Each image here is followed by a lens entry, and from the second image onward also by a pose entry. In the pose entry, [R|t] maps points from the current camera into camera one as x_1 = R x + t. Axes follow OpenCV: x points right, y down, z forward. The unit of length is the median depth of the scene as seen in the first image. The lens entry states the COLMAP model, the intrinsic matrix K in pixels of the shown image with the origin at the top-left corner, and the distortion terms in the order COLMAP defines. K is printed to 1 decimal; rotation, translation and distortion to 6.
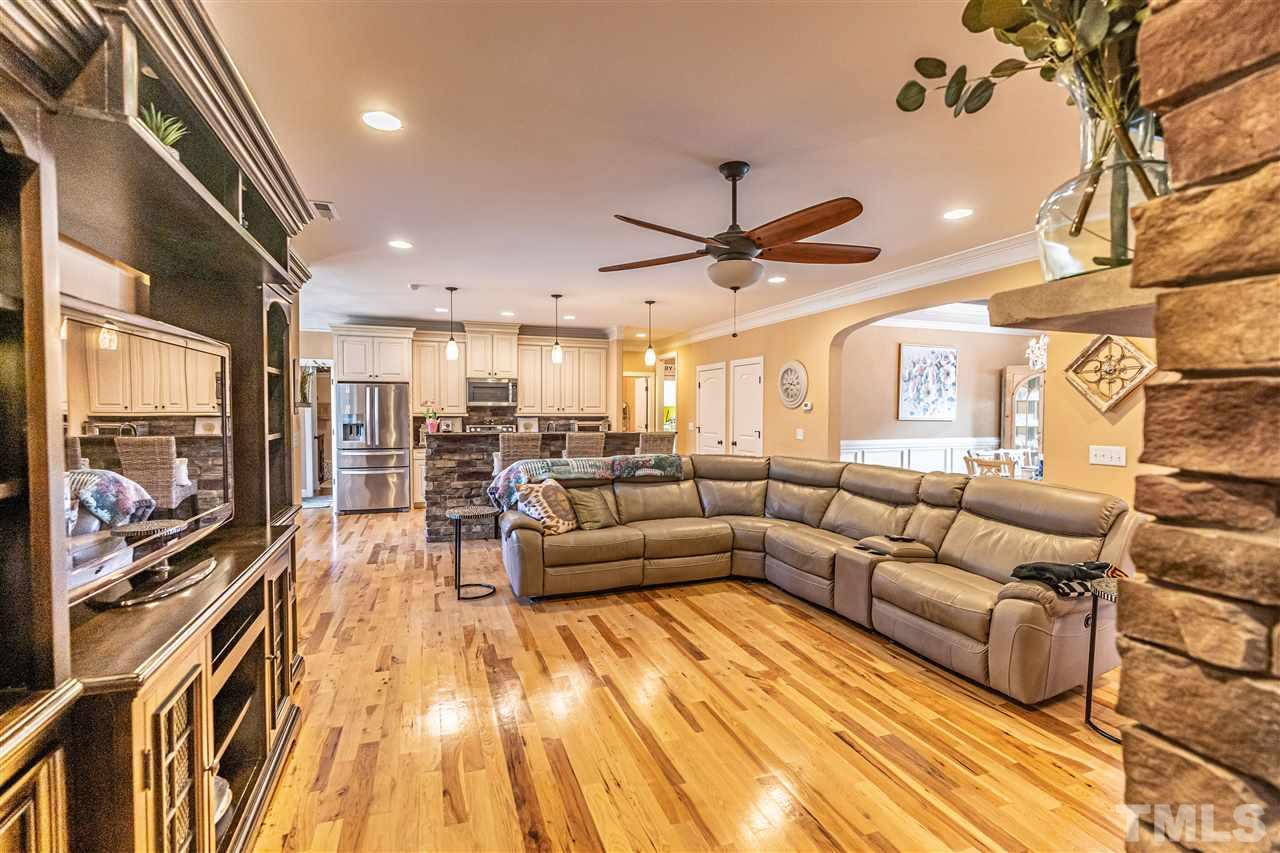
lens RADIAL K [[598.3, 0, 642.8], [0, 598.3, 422.3], [0, 0, 1]] dist [0.002409, 0.001801]
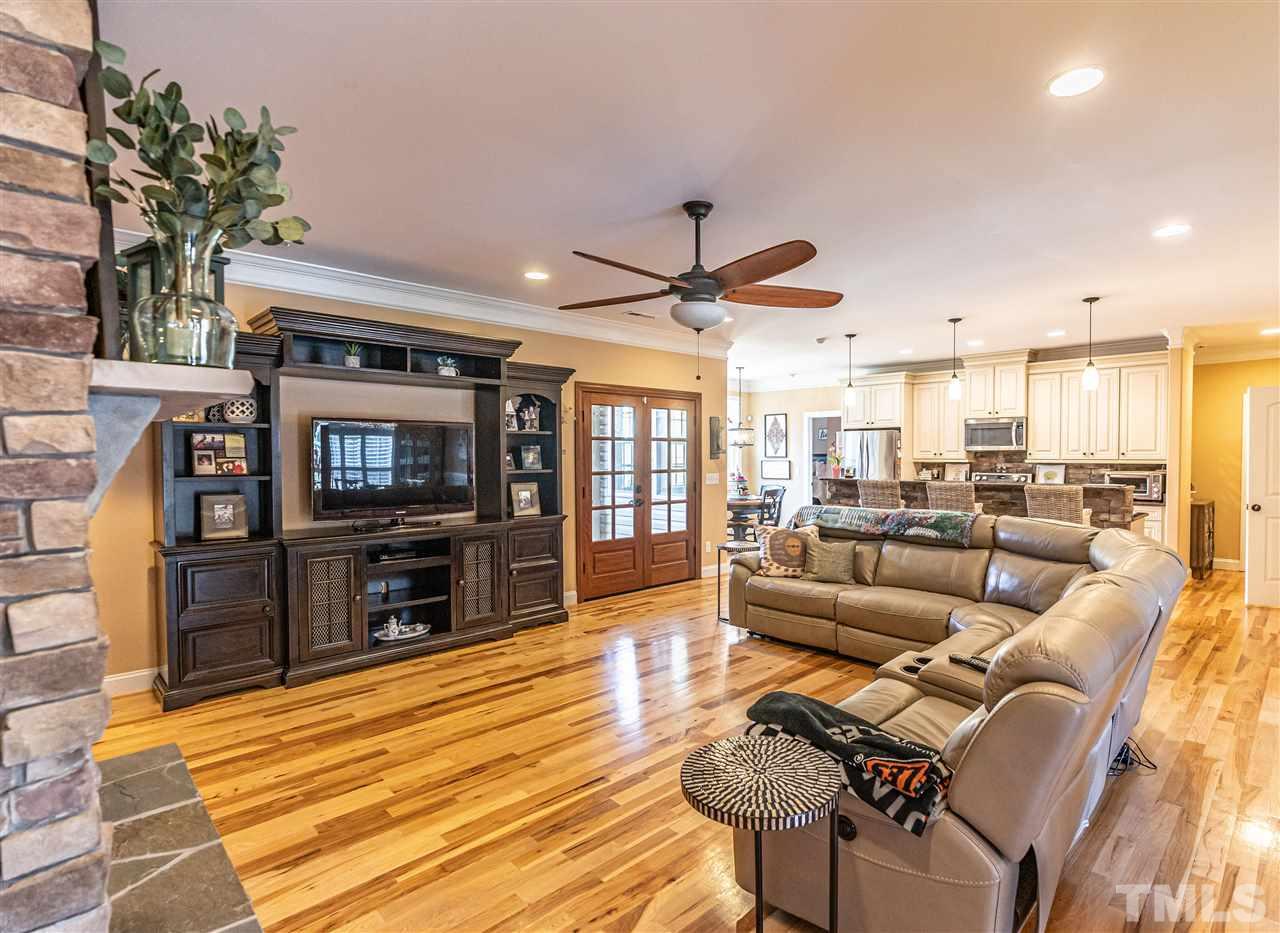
lens RADIAL K [[635.5, 0, 641.9], [0, 635.5, 468.8], [0, 0, 1]] dist [-0.004114, -0.000058]
pose [[0.391439, 0.016434, -0.920057, 0.646882], [-0.016303, 0.999807, 0.010923, -0.005186], [0.920060, 0.010724, 0.391632, 0.312596]]
